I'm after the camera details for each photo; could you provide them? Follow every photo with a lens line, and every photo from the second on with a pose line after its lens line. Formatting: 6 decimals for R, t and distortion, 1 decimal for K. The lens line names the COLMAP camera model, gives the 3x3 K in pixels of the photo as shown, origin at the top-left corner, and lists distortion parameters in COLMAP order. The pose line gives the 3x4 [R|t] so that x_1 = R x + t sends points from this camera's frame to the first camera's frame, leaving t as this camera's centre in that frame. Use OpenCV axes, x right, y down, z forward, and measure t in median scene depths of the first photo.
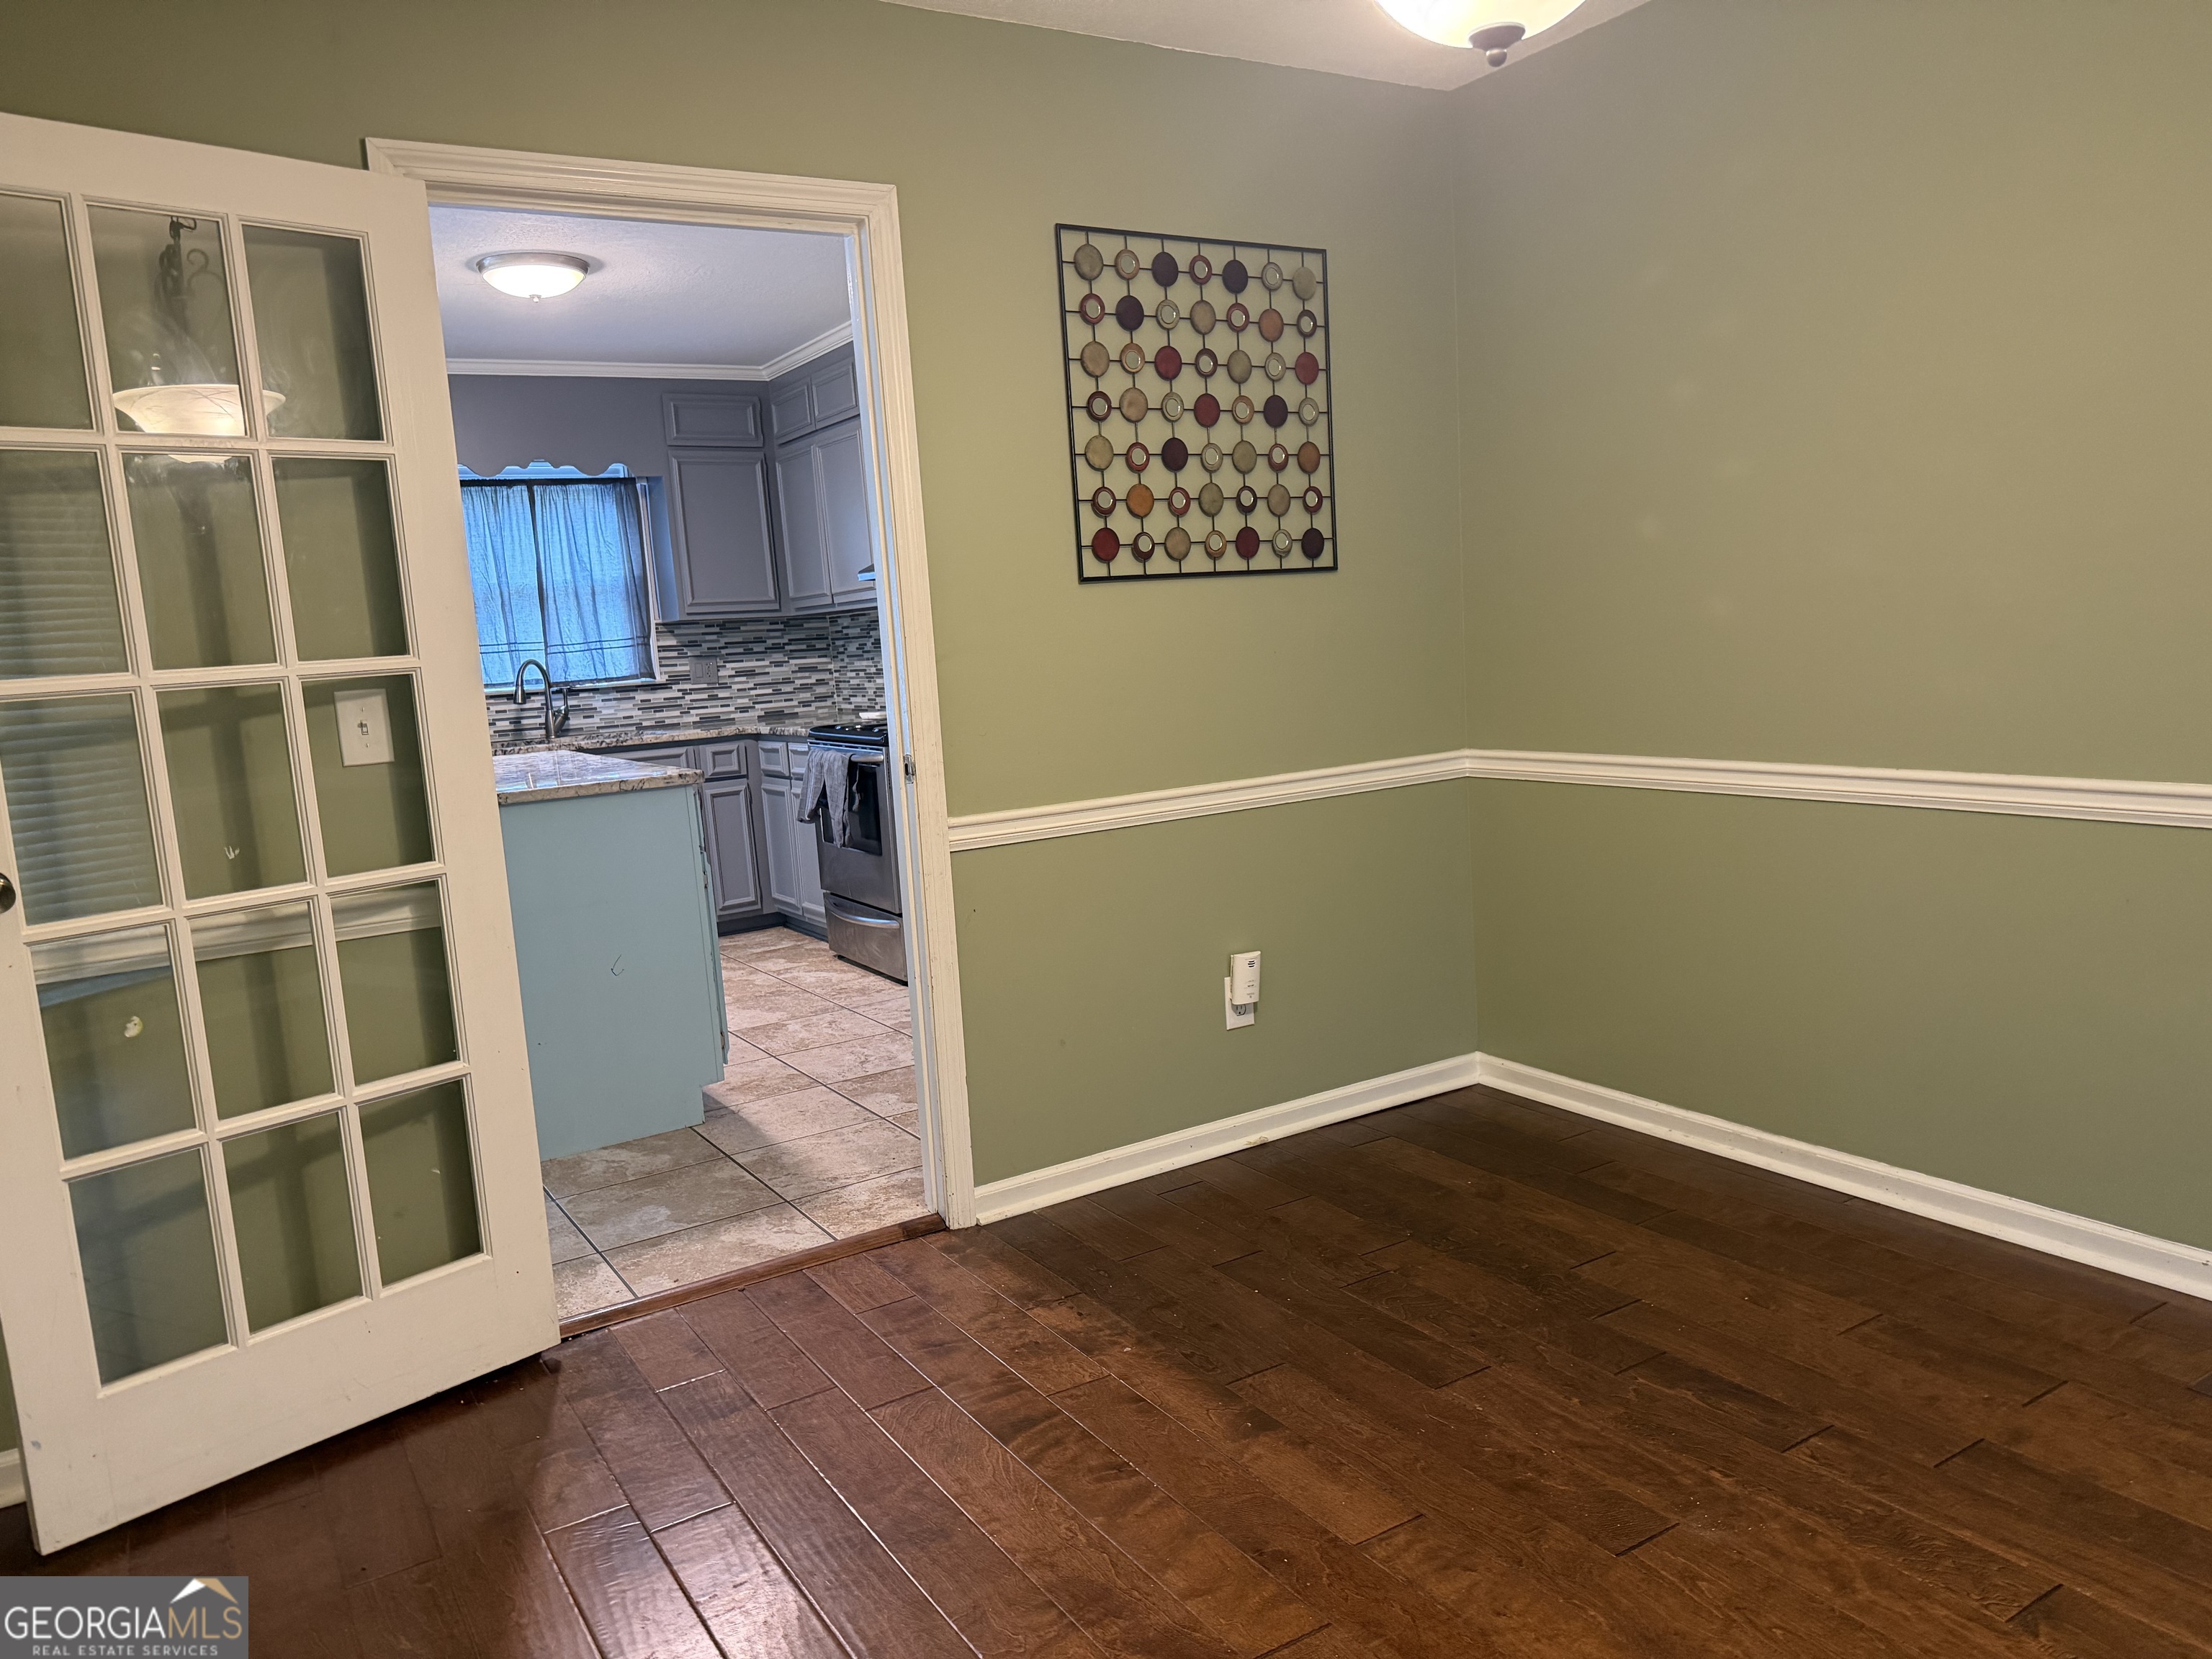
lens RADIAL K [[1520.4, 0, 1106.0], [0, 1520.4, 829.5], [0, 0, 1]] dist [0.187765, -0.375794]
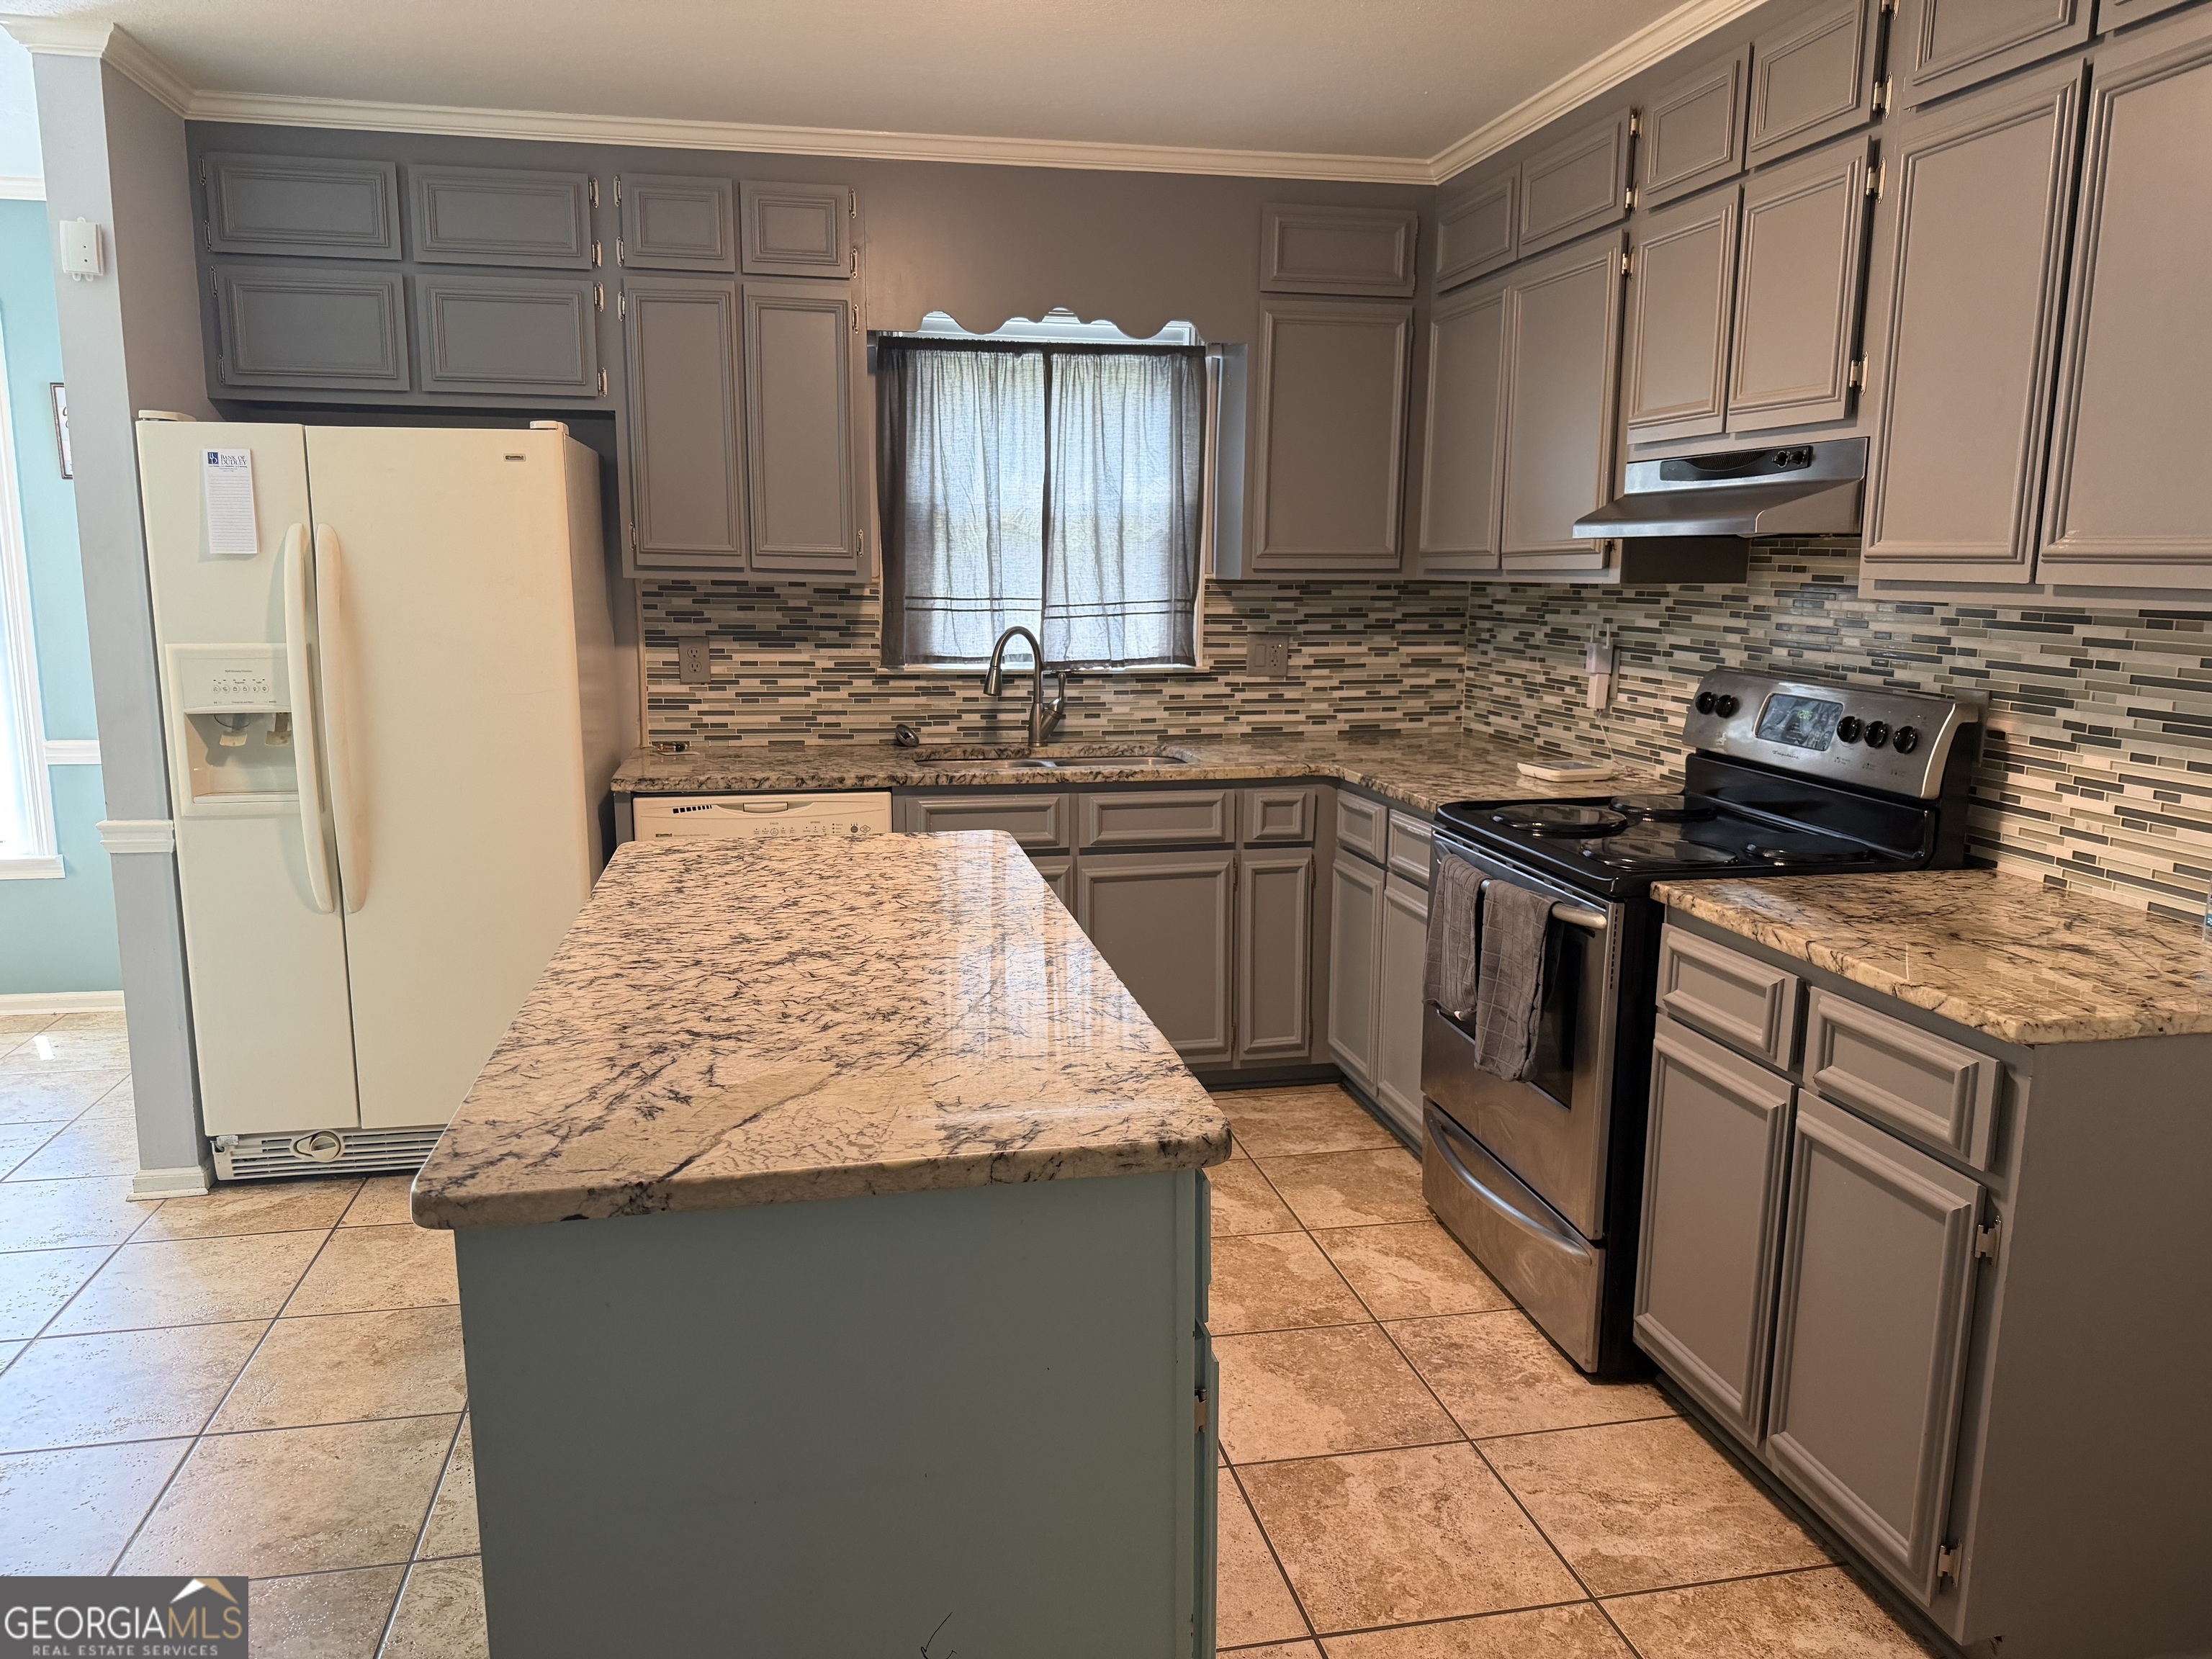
lens RADIAL K [[1547.4, 0, 1106.8], [0, 1547.4, 840.5], [0, 0, 1]] dist [0.162182, -0.324275]
pose [[0.934122, 0.133504, -0.331049, -0.199641], [-0.114167, 0.990451, 0.077280, -0.140004], [0.338205, -0.034394, 0.940444, 0.734876]]
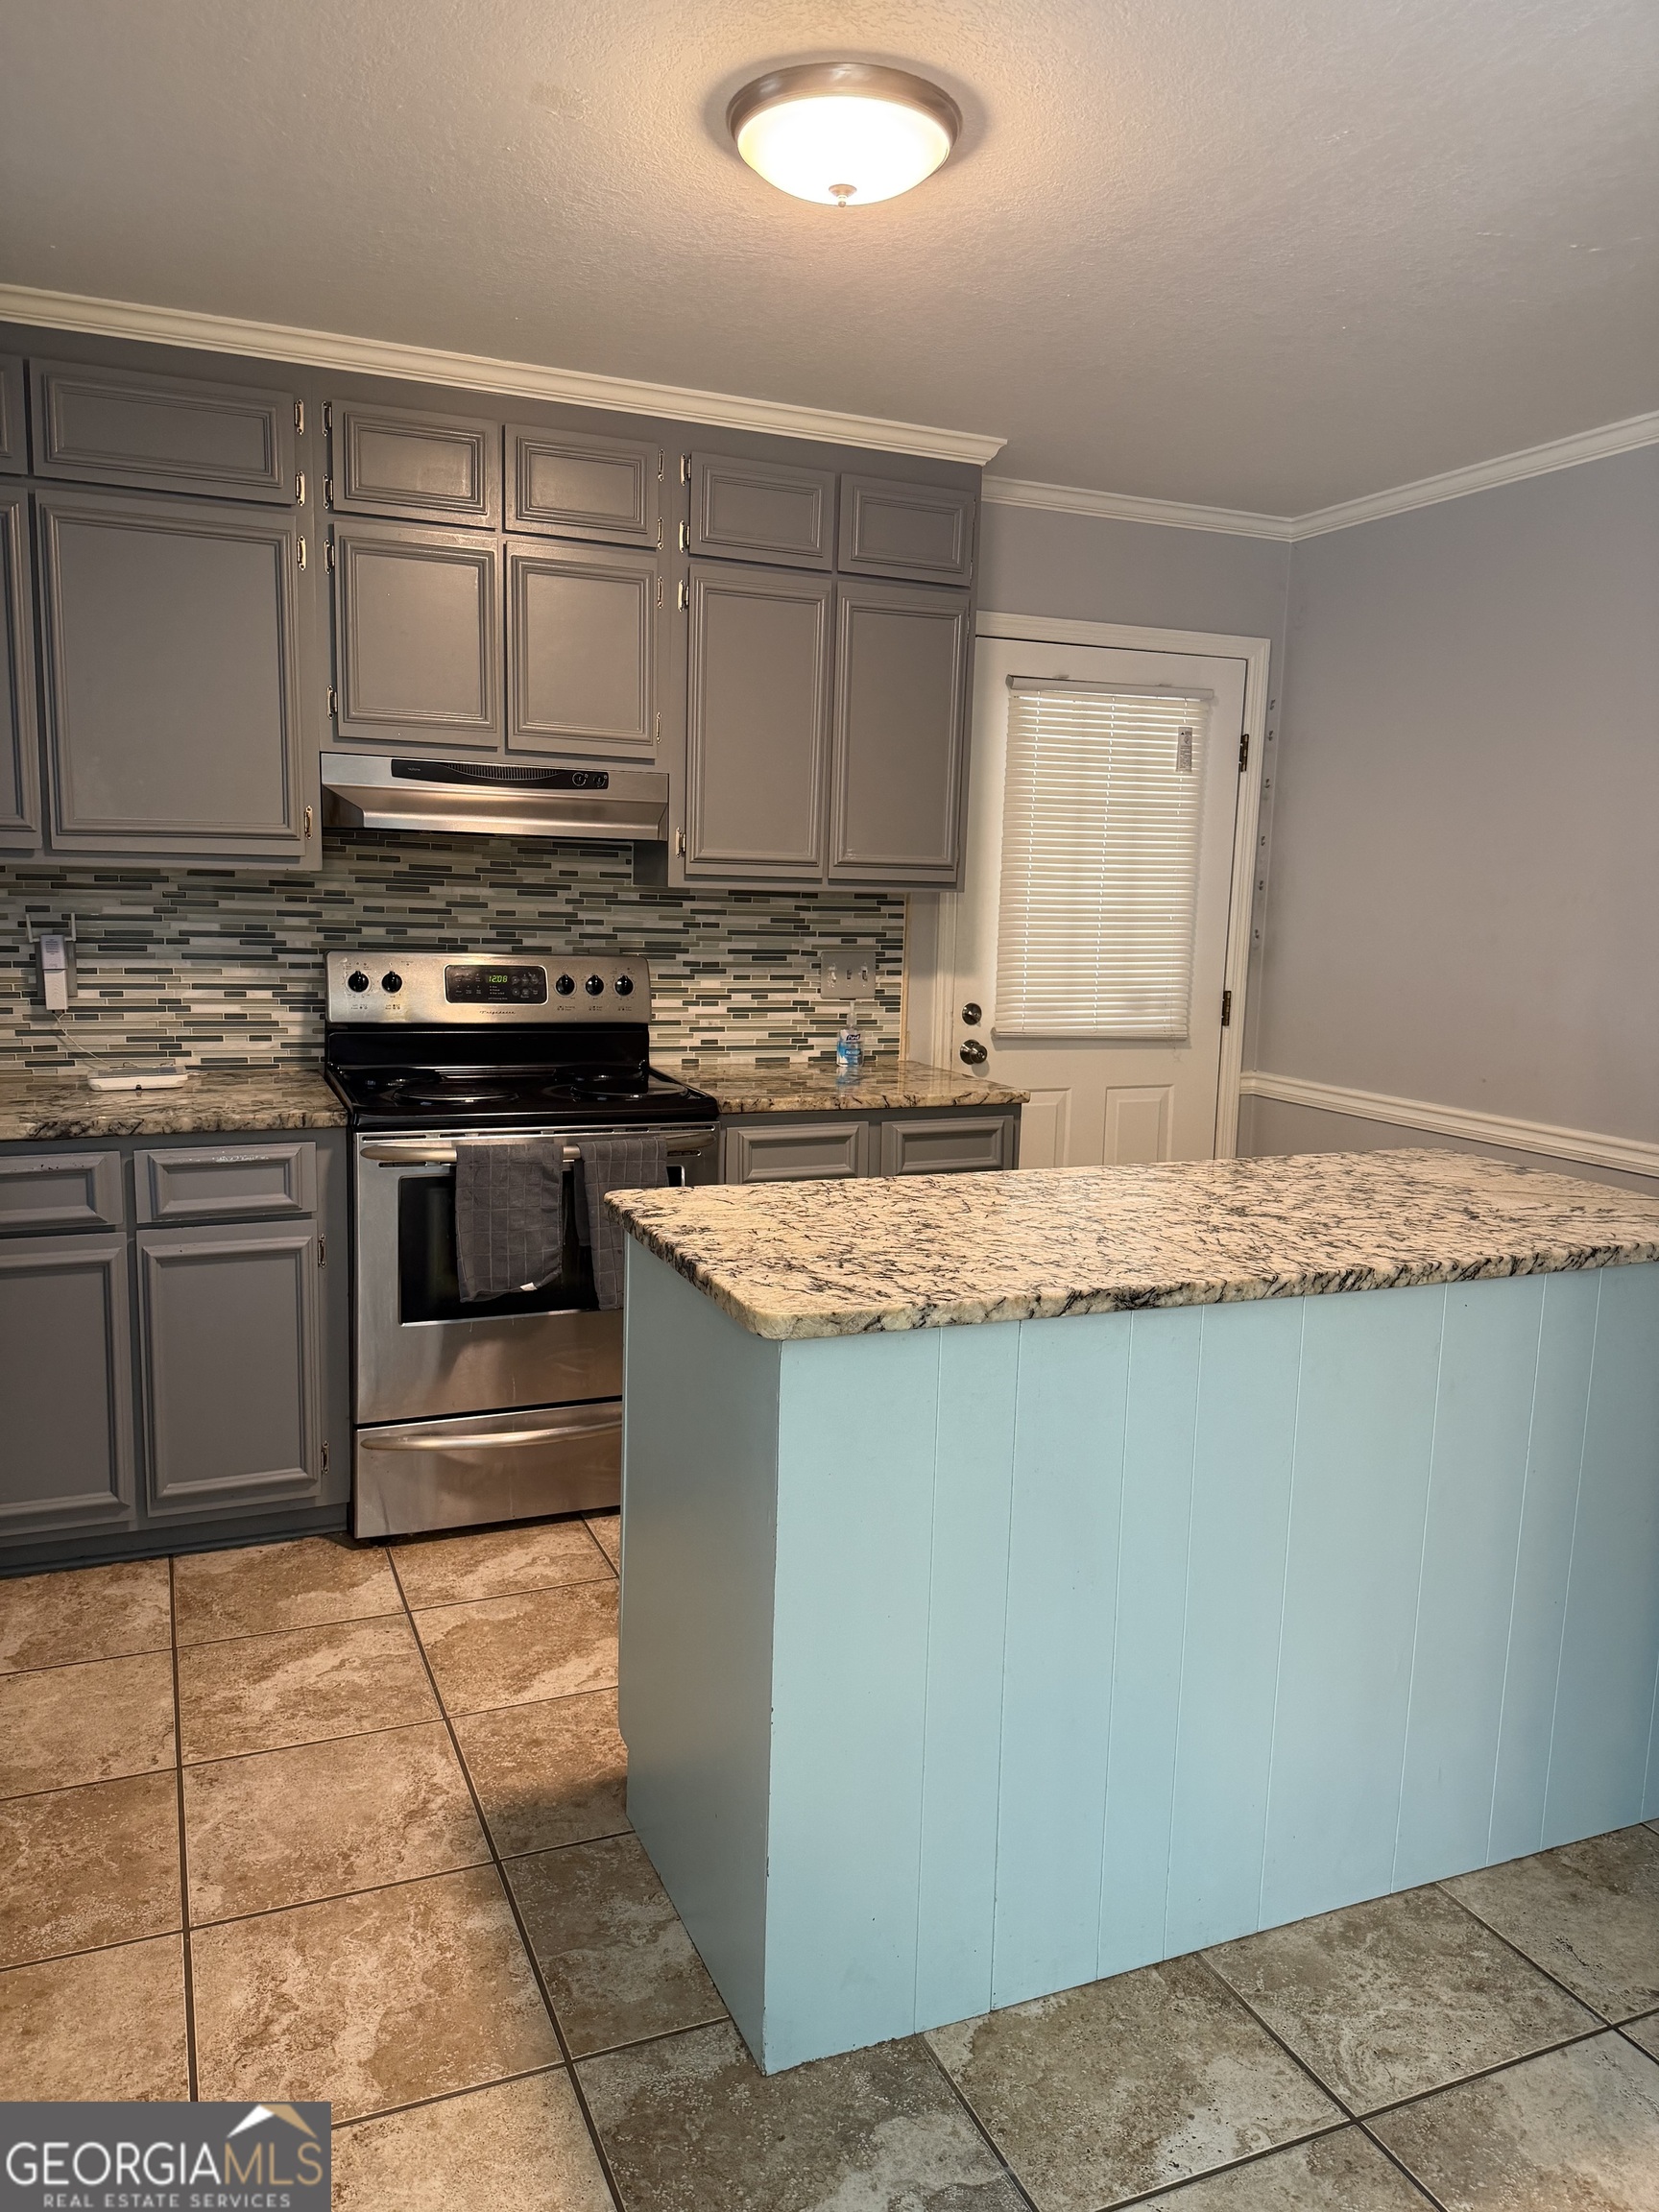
lens RADIAL K [[1542.4, 0, 820.7], [0, 1542.4, 1102.5], [0, 0, 1]] dist [0.185597, -0.407932]
pose [[0.152574, -0.069986, 0.985811, -1.152073], [0.093639, 0.994026, 0.056077, -0.140234], [-0.983846, 0.083754, 0.158216, 1.297450]]
